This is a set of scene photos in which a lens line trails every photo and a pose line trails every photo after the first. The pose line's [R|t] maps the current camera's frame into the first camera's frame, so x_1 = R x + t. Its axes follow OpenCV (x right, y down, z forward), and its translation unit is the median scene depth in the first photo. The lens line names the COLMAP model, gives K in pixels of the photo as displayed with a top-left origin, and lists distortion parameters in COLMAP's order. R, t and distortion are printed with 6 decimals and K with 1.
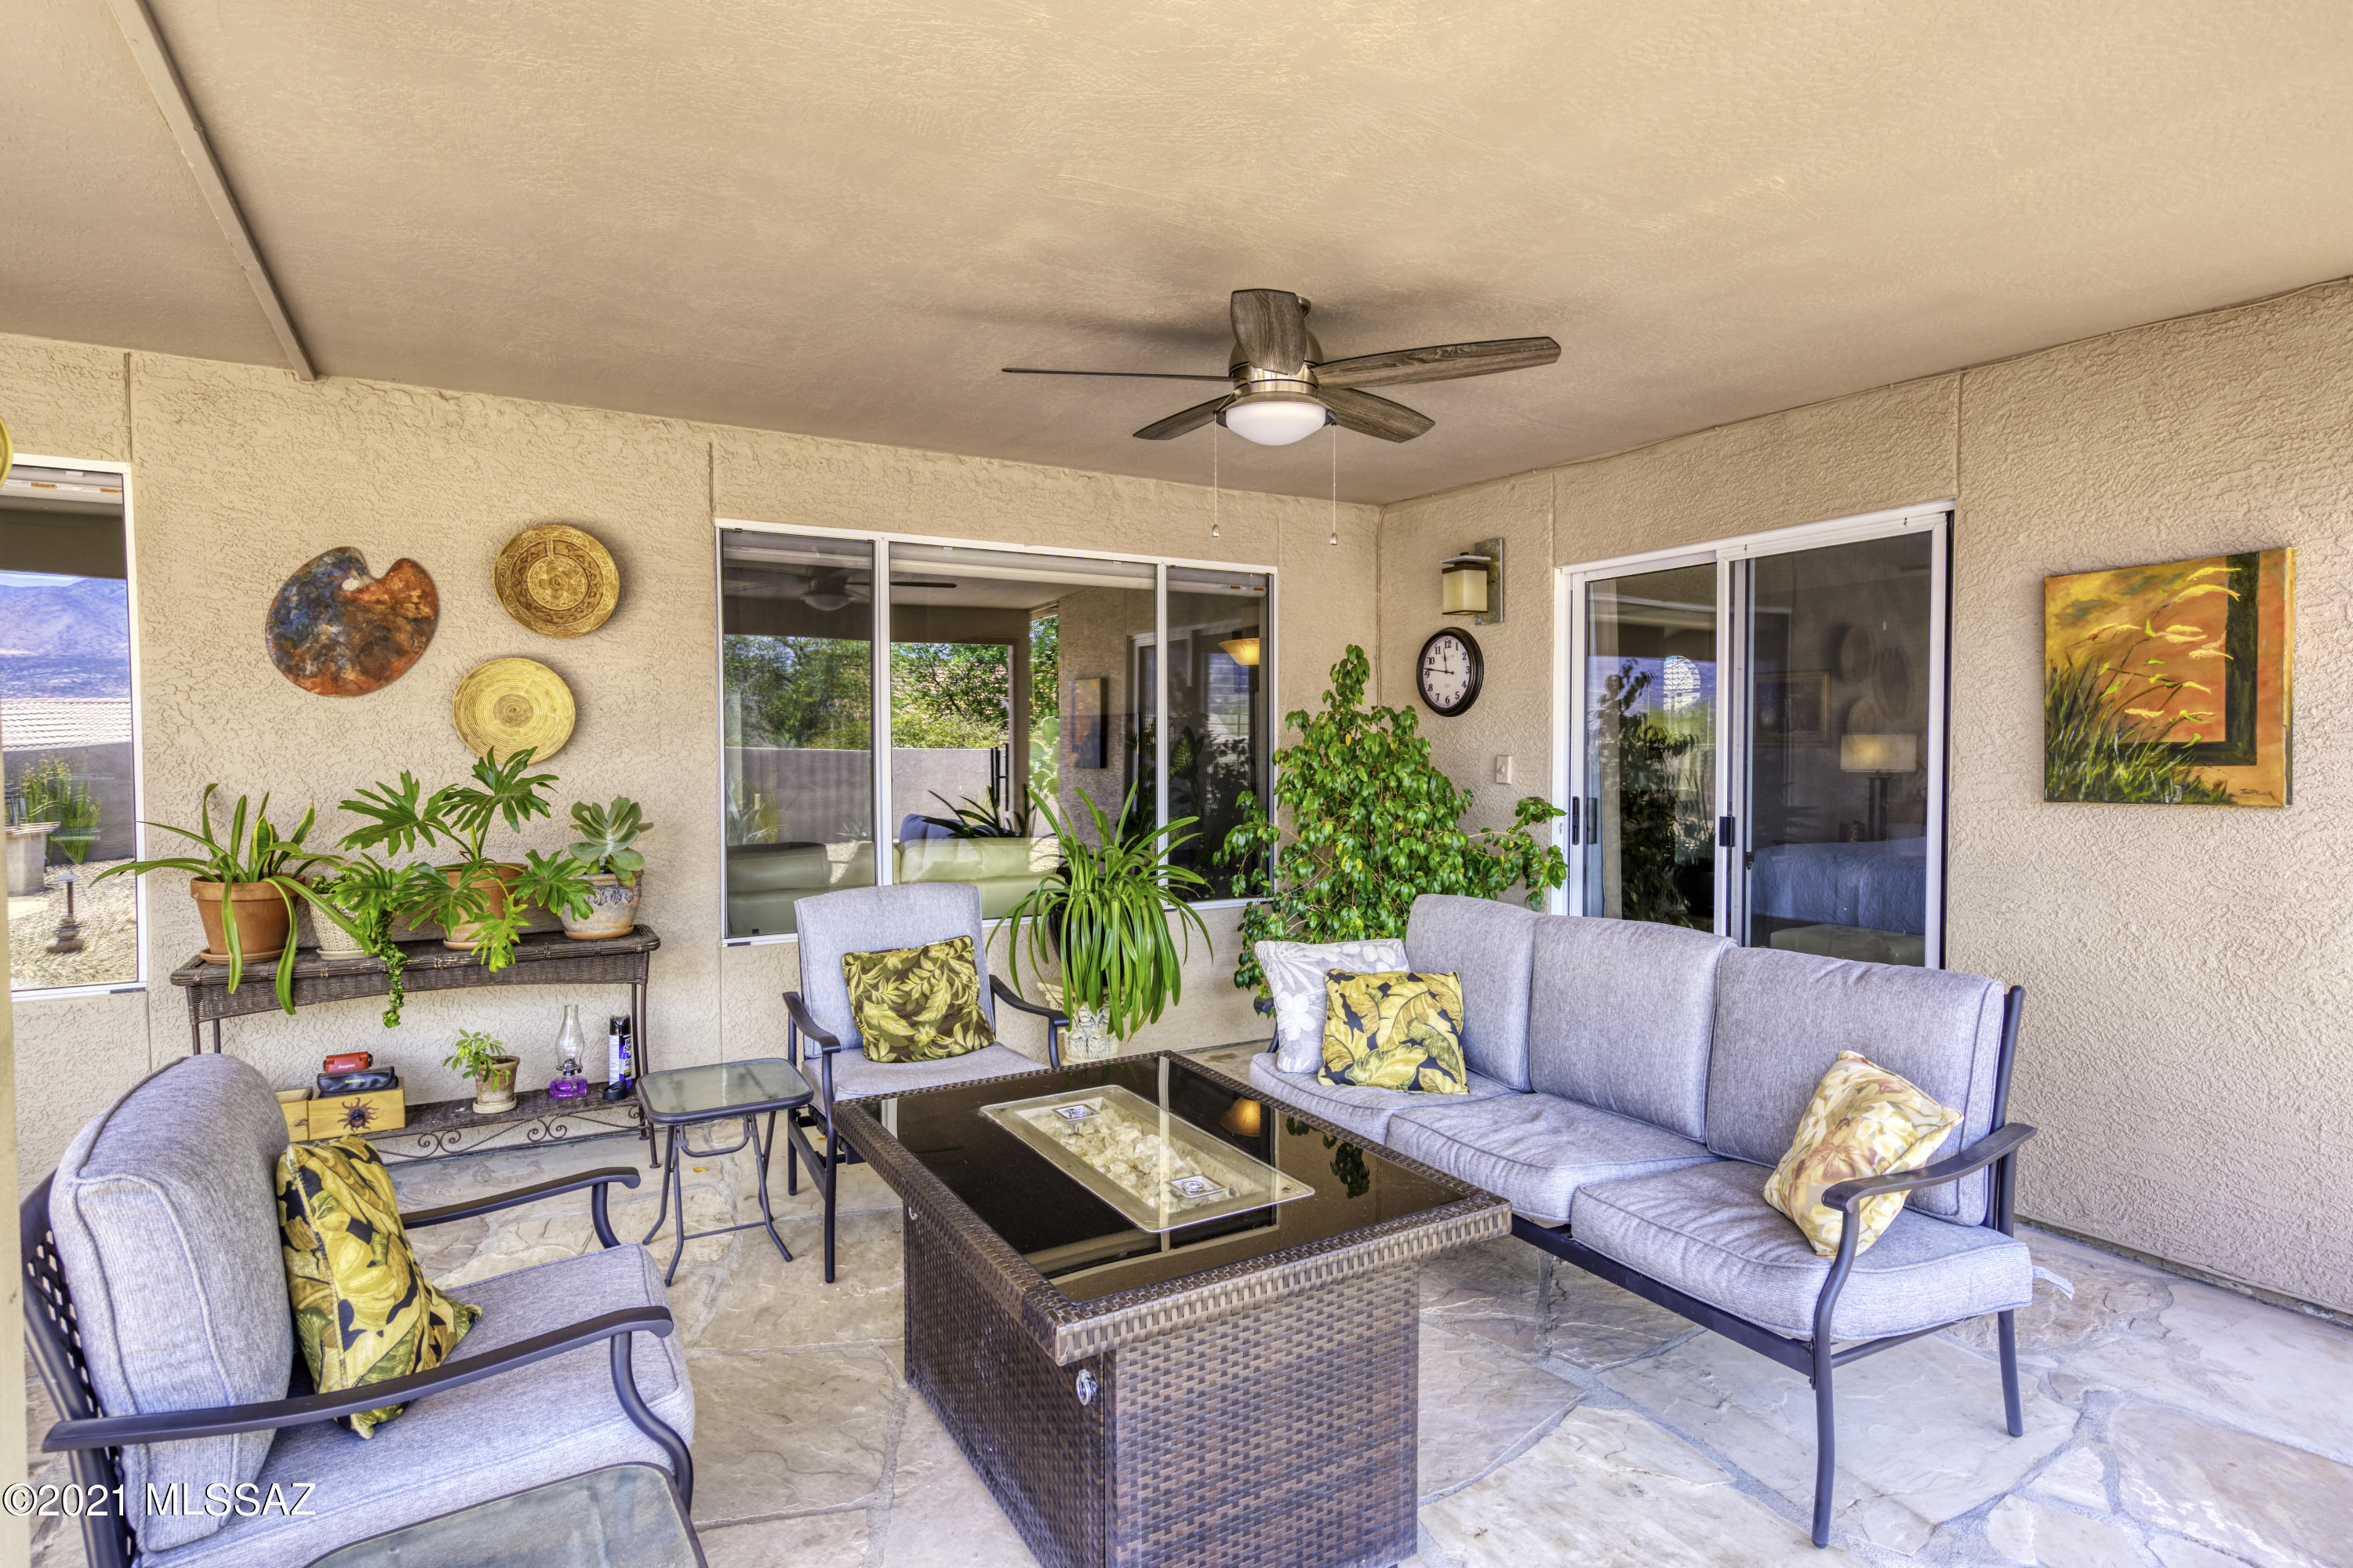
lens RADIAL K [[1193.3, 0, 1174.4], [0, 1193.3, 777.5], [0, 0, 1]] dist [-0.001271, -0.000050]
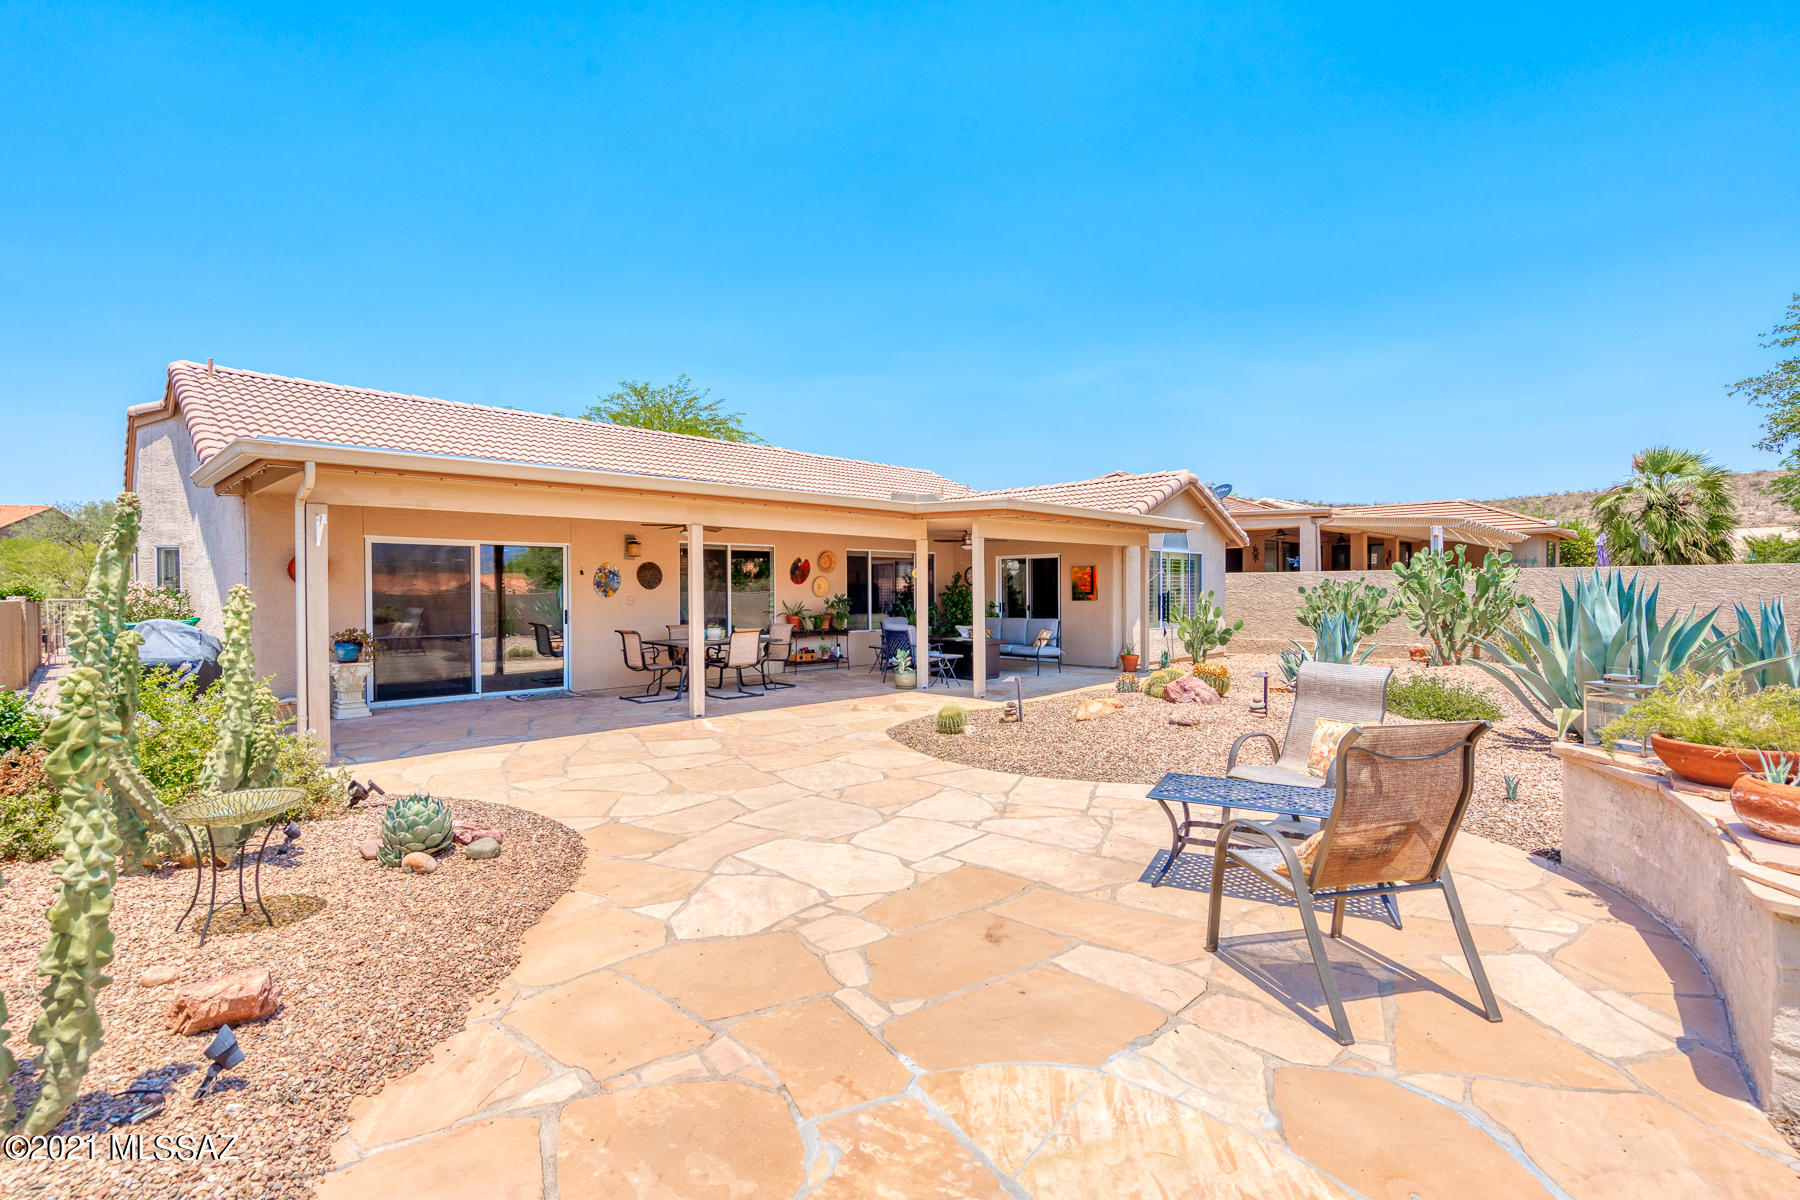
lens RADIAL K [[823.9, 0, 901.5], [0, 823.9, 598.5], [0, 0, 1]] dist [-0.000242, -0.000028]
pose [[0.960861, -0.004243, 0.276997, -1.501324], [0.009310, 0.999812, -0.016981, 0.080291], [-0.276873, 0.018895, 0.960721, -3.242386]]
